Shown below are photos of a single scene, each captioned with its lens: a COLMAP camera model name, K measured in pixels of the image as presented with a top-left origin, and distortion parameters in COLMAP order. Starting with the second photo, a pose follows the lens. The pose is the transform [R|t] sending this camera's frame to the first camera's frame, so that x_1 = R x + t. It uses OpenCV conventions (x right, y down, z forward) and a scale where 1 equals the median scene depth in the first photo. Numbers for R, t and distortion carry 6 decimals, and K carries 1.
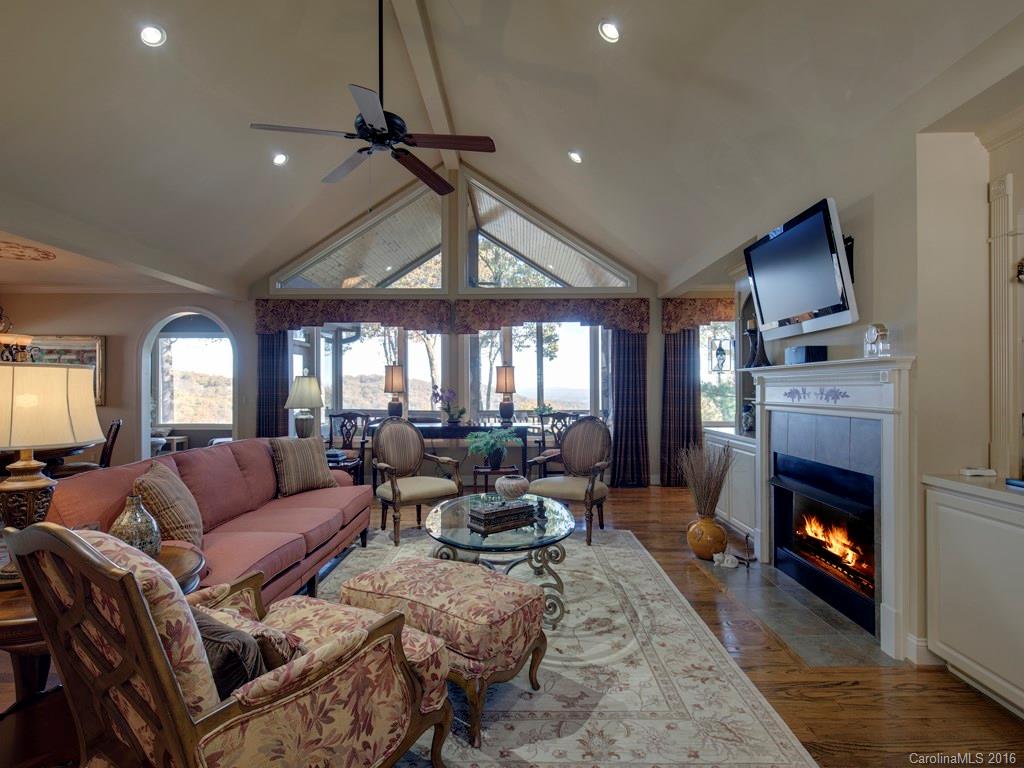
lens RADIAL K [[524.5, 0, 512.0], [0, 524.5, 384.0], [0, 0, 1]] dist [0.003034, 0.000202]
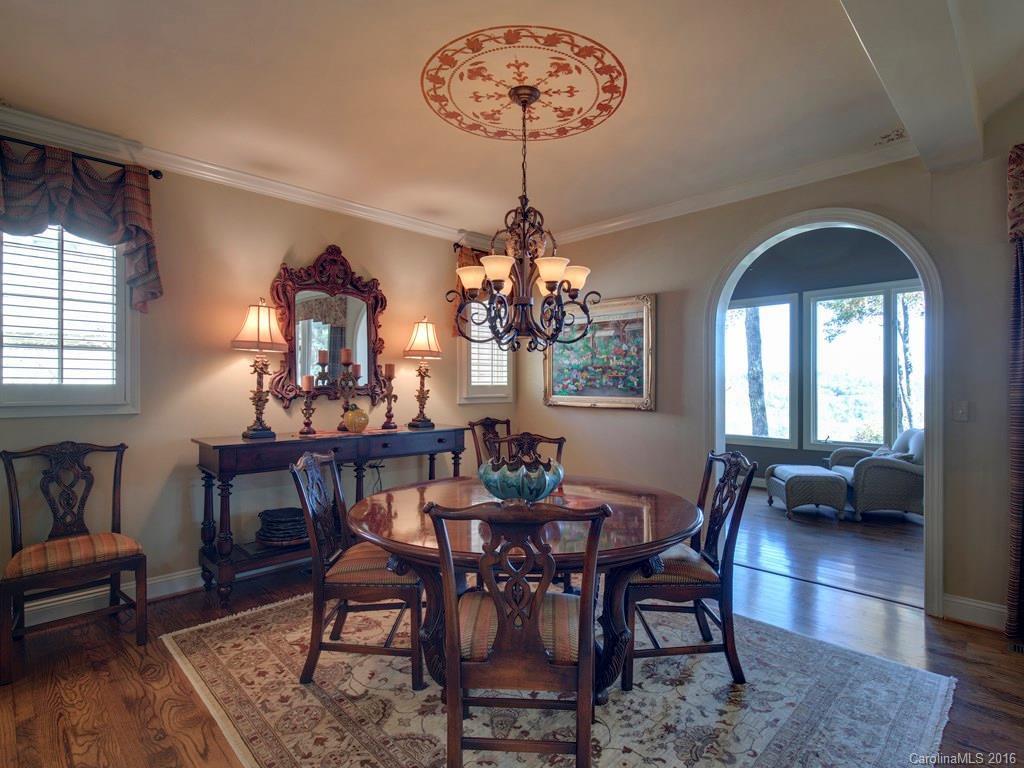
lens RADIAL K [[524.5, 0, 512.0], [0, 524.5, 384.0], [0, 0, 1]] dist [0.003034, 0.000202]
pose [[0.717268, 0.002966, -0.696792, -0.338291], [0.002092, 0.999977, 0.006409, 0.004799], [0.696795, -0.006055, 0.717245, 0.325846]]
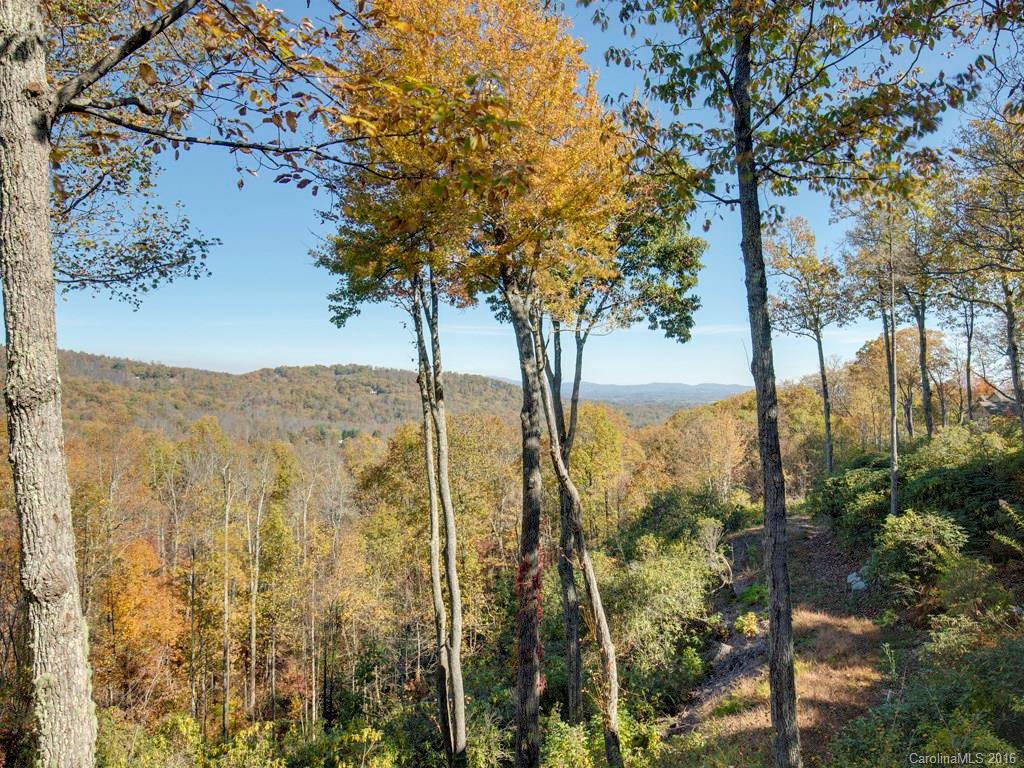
lens RADIAL K [[651.0, 0, 512.0], [0, 651.0, 384.0], [0, 0, 1]] dist [0.003487, 0.000498]
pose [[0.999865, 0.006833, -0.014939, -0.414889], [-0.006684, 0.999928, 0.010012, -0.016656], [0.015007, -0.009911, 0.999838, 1.044696]]
